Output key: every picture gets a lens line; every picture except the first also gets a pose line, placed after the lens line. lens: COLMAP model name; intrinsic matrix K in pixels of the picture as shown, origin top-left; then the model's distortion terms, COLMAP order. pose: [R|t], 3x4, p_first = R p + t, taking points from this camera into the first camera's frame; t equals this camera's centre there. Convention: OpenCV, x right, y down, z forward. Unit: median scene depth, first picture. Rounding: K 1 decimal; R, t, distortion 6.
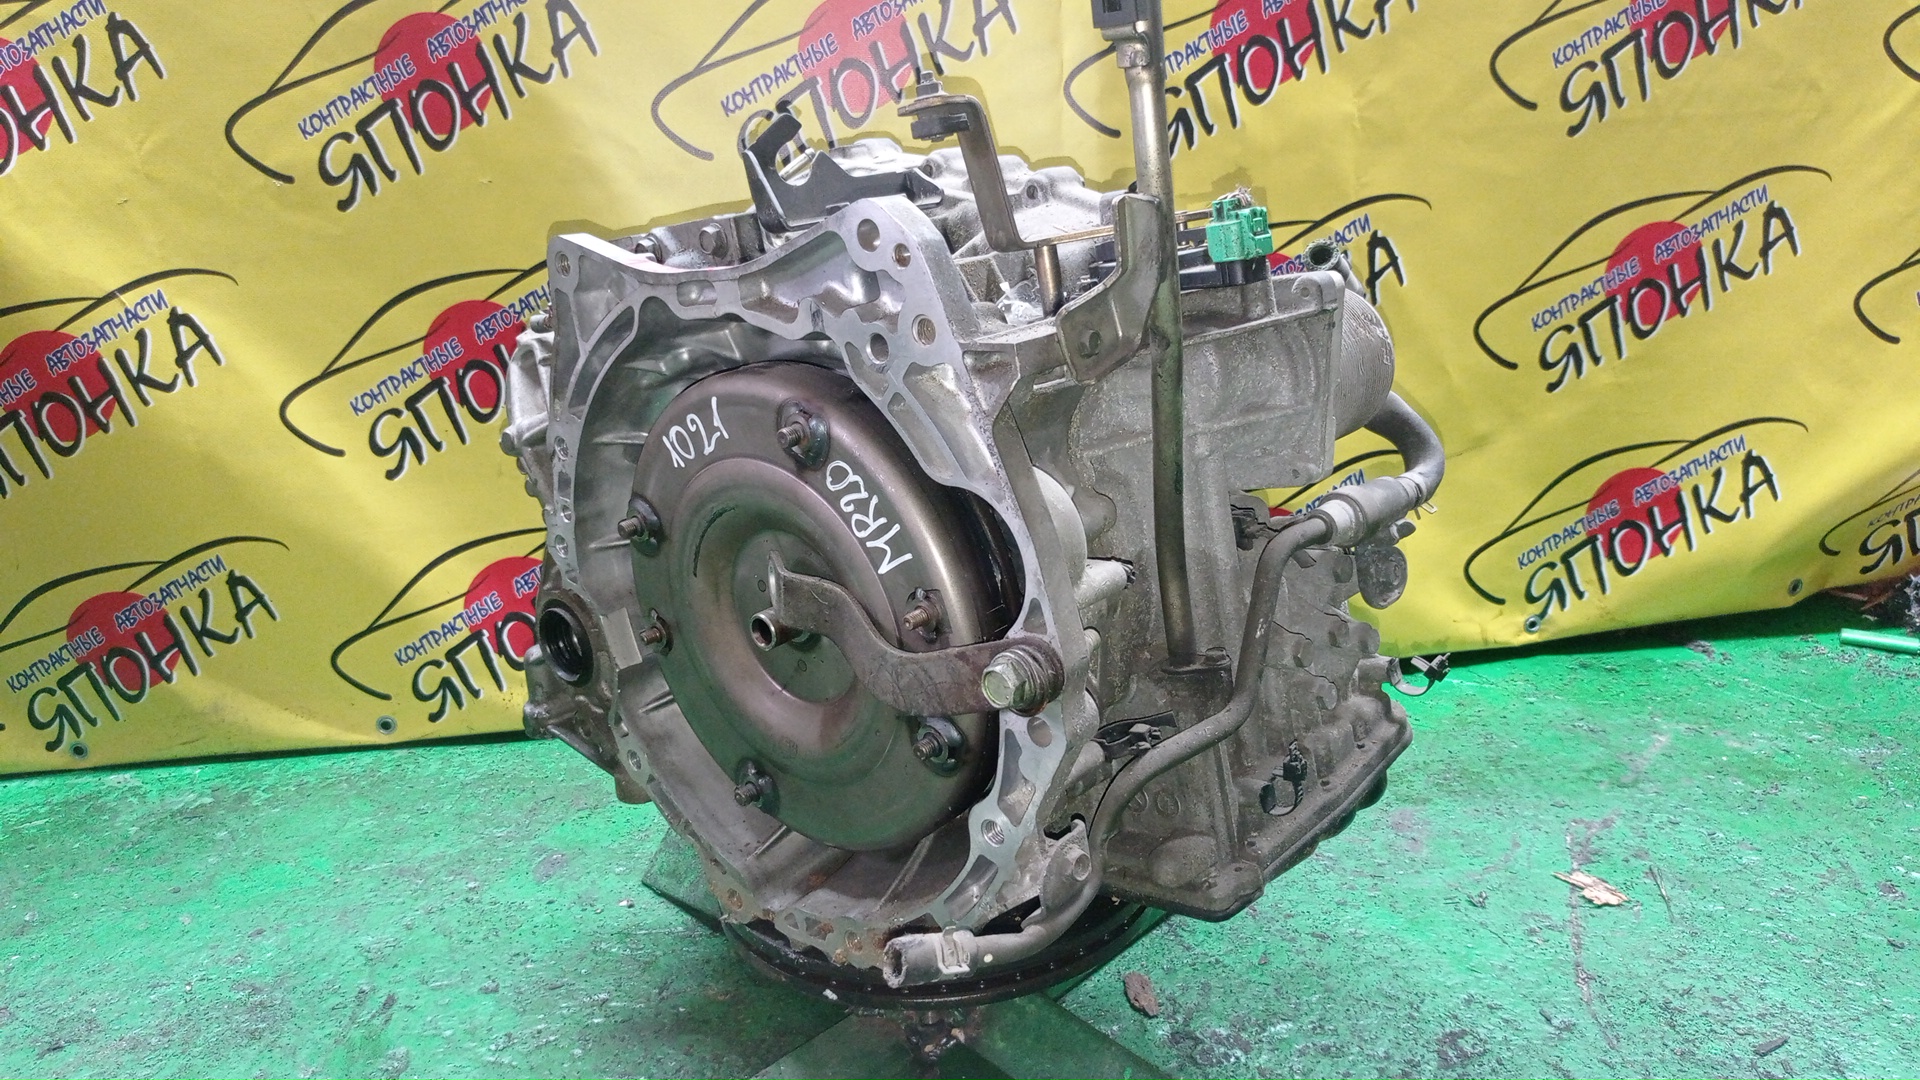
lens RADIAL K [[1450.6, 0, 968.7], [0, 1450.6, 554.0], [0, 0, 1]] dist [-0.016094, 0.008661]
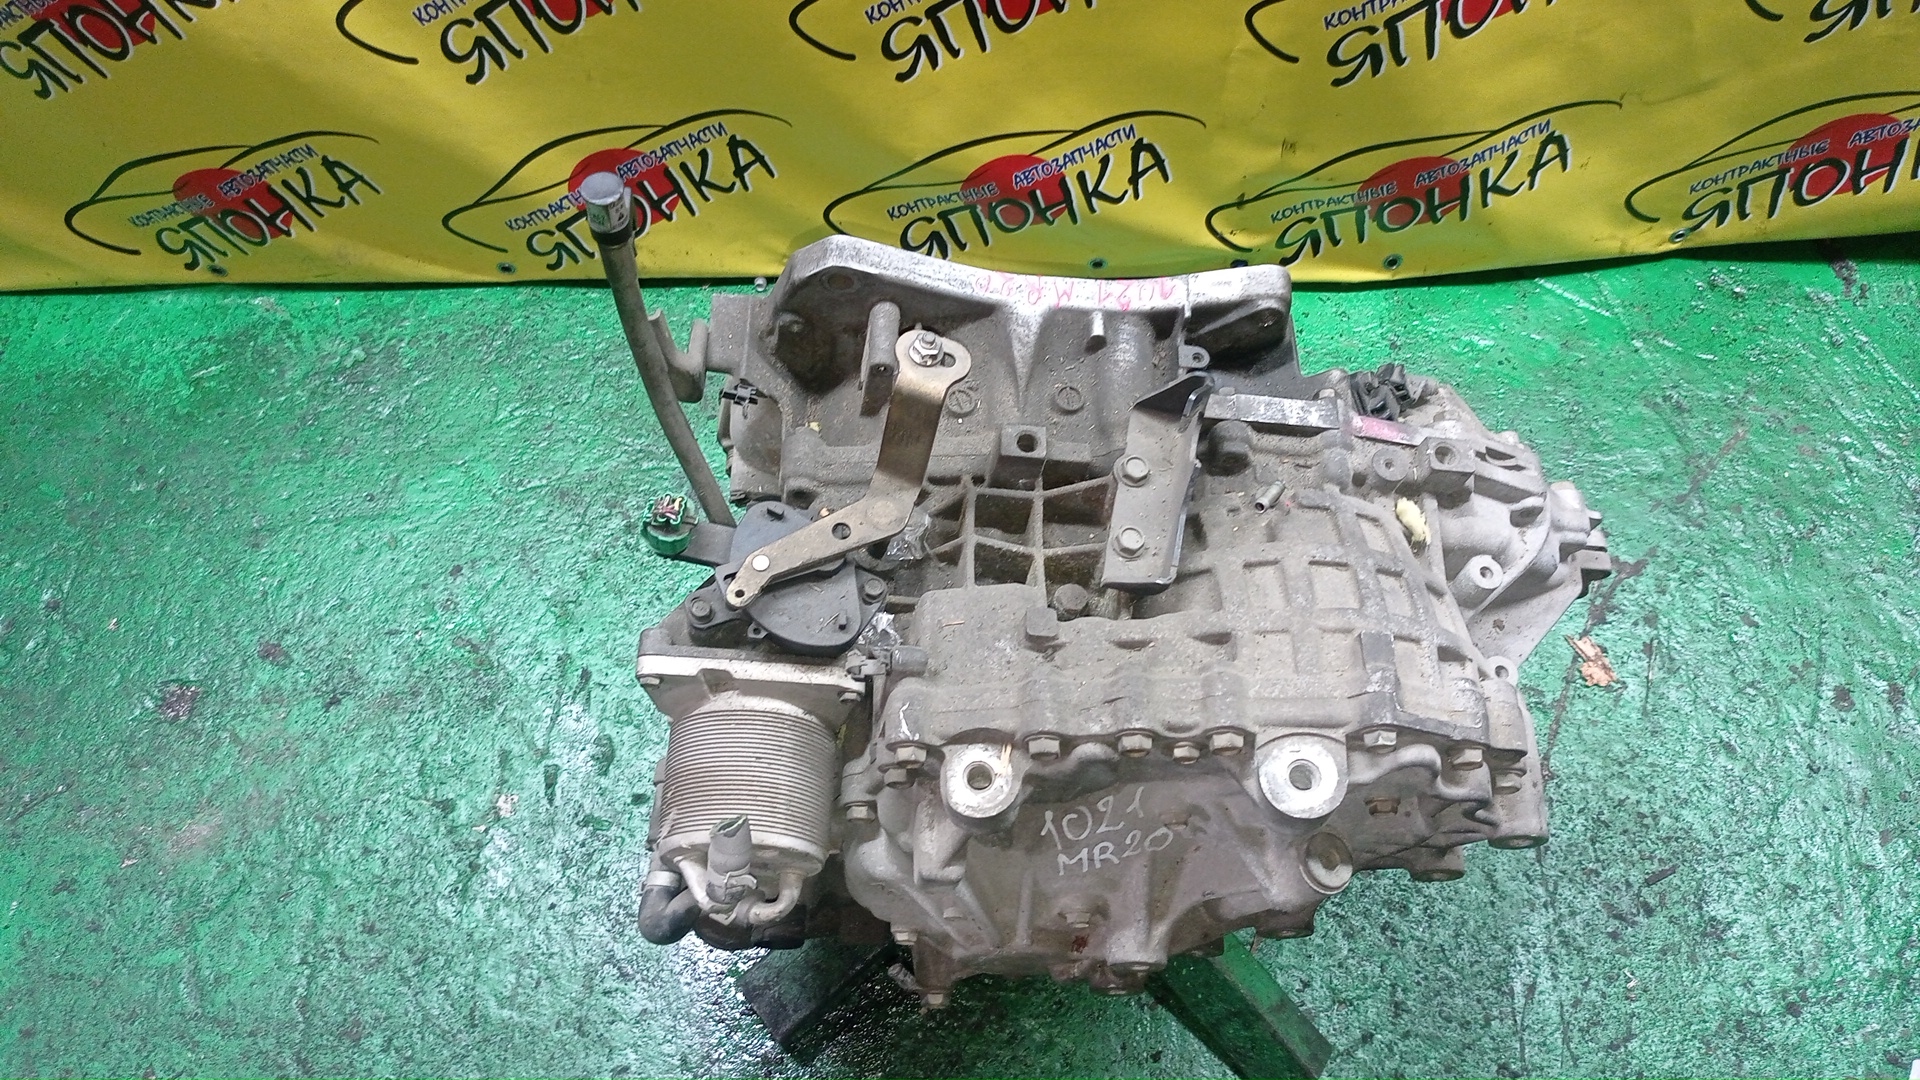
lens RADIAL K [[1450.6, 0, 953.5], [0, 1450.6, 534.1], [0, 0, 1]] dist [-0.016094, 0.008661]
pose [[0.995836, 0.090684, -0.009304, -0.066708], [-0.056005, 0.689136, 0.722464, -0.546712], [0.071927, -0.718935, 0.691346, 0.196222]]
